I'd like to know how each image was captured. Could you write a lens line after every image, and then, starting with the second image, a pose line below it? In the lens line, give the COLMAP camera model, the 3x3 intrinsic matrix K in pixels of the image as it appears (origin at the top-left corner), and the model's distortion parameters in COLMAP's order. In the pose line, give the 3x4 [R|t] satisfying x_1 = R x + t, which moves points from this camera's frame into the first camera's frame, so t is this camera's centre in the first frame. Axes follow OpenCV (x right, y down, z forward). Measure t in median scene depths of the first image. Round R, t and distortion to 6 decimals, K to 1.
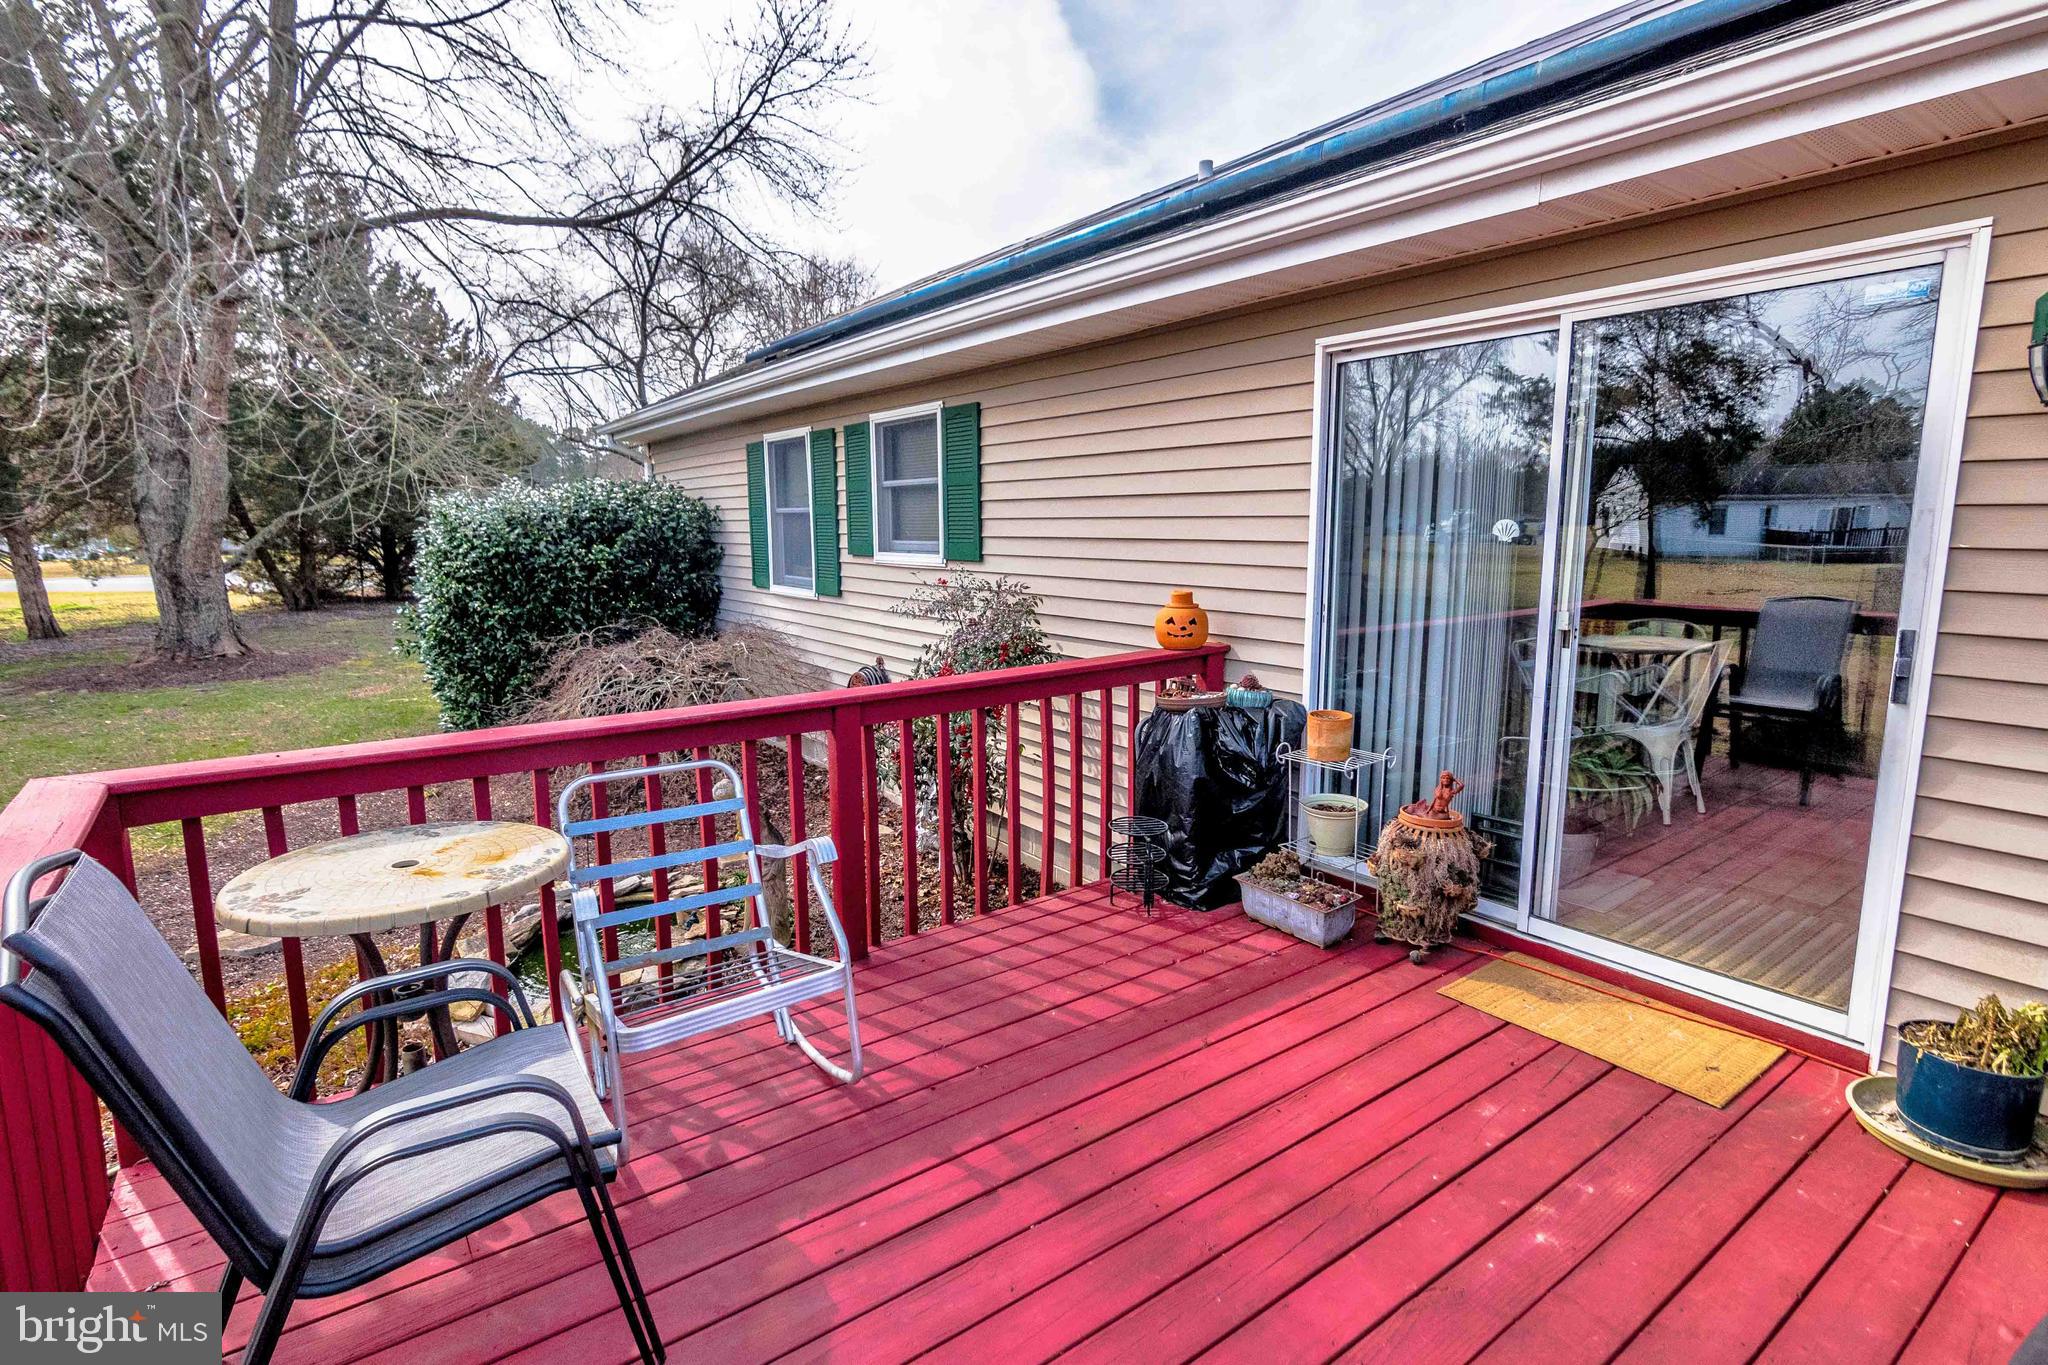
lens RADIAL K [[989.6, 0, 1023.3], [0, 989.6, 680.7], [0, 0, 1]] dist [-0.001493, 0.005624]
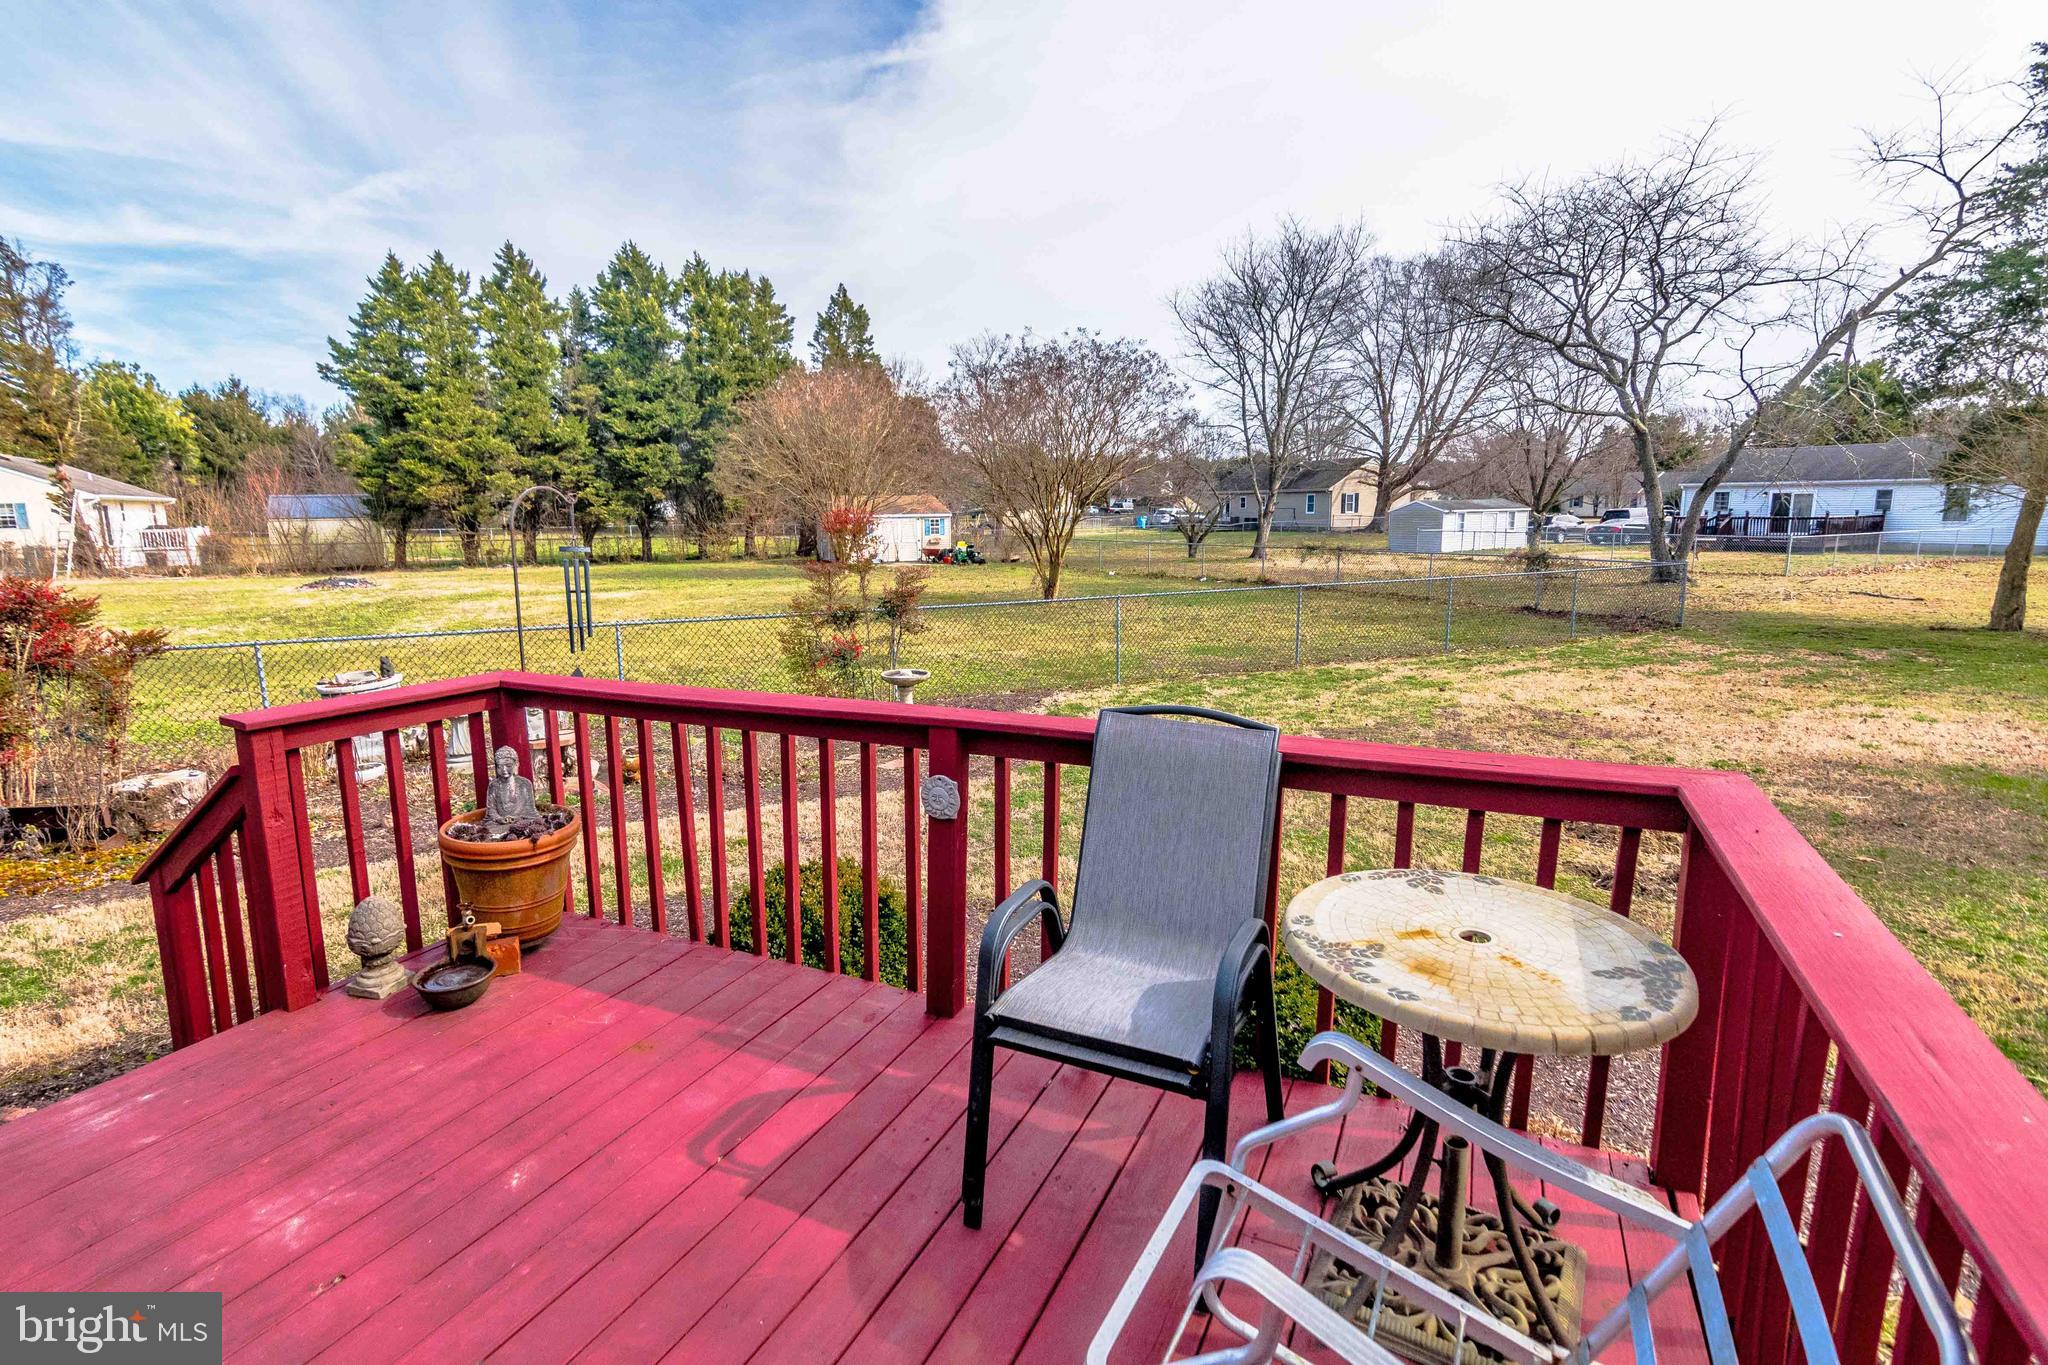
lens RADIAL K [[989.6, 0, 1023.7], [0, 989.6, 680.3], [0, 0, 1]] dist [-0.001493, 0.005624]
pose [[-0.881973, 0.089368, -0.462750, 0.057881], [-0.062762, 0.950841, 0.303251, -0.236955], [0.467103, 0.296503, -0.833007, 1.440503]]
